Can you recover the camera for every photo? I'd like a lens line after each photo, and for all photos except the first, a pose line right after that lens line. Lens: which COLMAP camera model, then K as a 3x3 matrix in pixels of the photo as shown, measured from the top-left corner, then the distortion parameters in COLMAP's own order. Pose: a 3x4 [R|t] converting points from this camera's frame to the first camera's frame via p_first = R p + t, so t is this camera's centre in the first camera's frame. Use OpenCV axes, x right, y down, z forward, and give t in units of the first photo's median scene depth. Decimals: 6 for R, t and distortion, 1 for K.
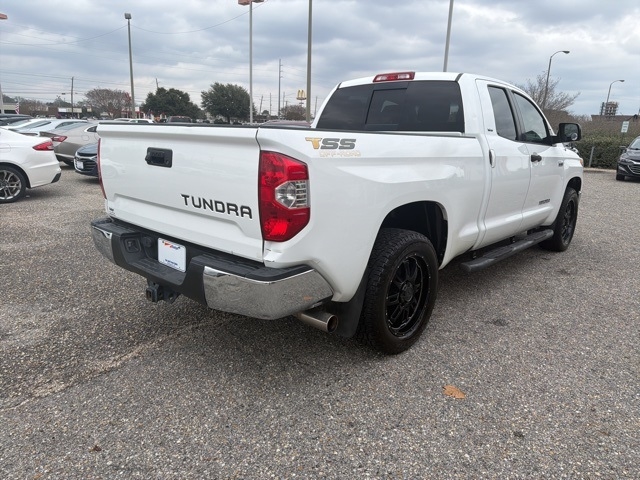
lens RADIAL K [[450.2, 0, 322.2], [0, 450.2, 234.7], [0, 0, 1]] dist [0.047224, -0.053001]
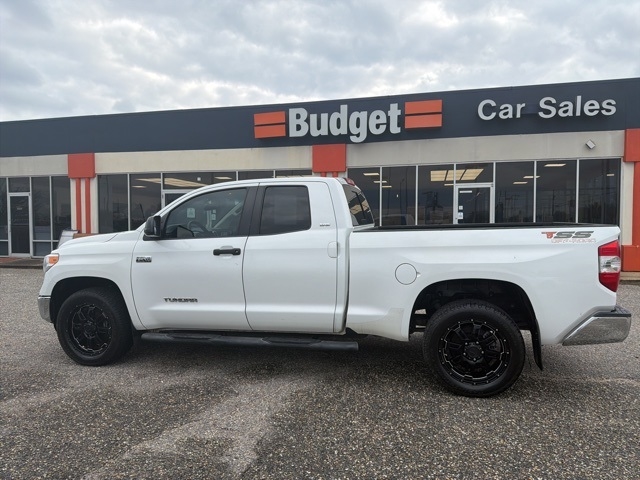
lens RADIAL K [[450.2, 0, 319.6], [0, 450.2, 238.1], [0, 0, 1]] dist [0.047224, -0.053001]
pose [[-0.471430, -0.058194, 0.879981, -1.043243], [0.195241, 0.966174, 0.168490, -0.503338], [-0.860020, 0.251240, -0.444122, 1.966271]]
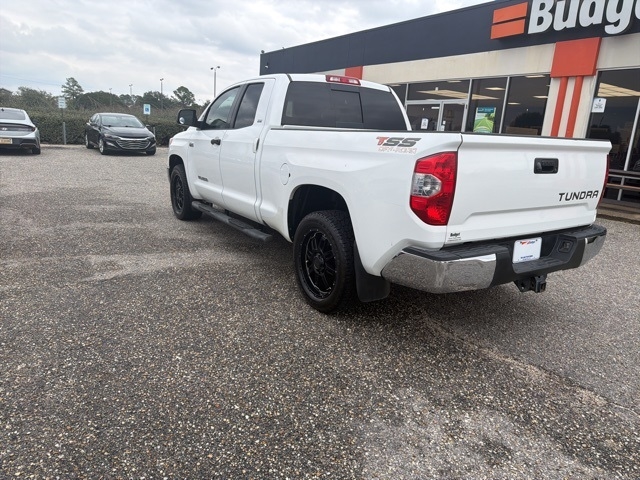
lens RADIAL K [[450.2, 0, 322.3], [0, 450.2, 234.7], [0, 0, 1]] dist [0.047224, -0.053001]
pose [[0.257406, -0.231032, 0.938279, -1.213376], [0.170041, 0.966676, 0.191376, -0.238027], [-0.951225, 0.110284, 0.288112, 0.916799]]
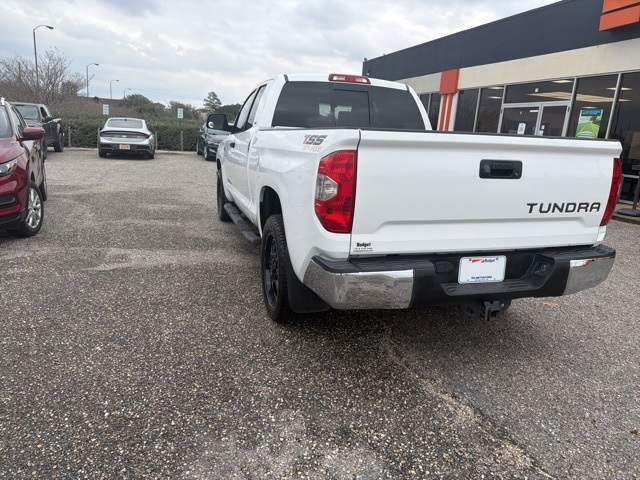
lens RADIAL K [[450.2, 0, 322.0], [0, 450.2, 242.1], [0, 0, 1]] dist [0.047224, -0.053001]
pose [[0.498183, -0.206325, 0.842166, -1.031101], [0.157047, 0.976683, 0.146380, -0.164263], [-0.852731, 0.059336, 0.518969, 0.623727]]
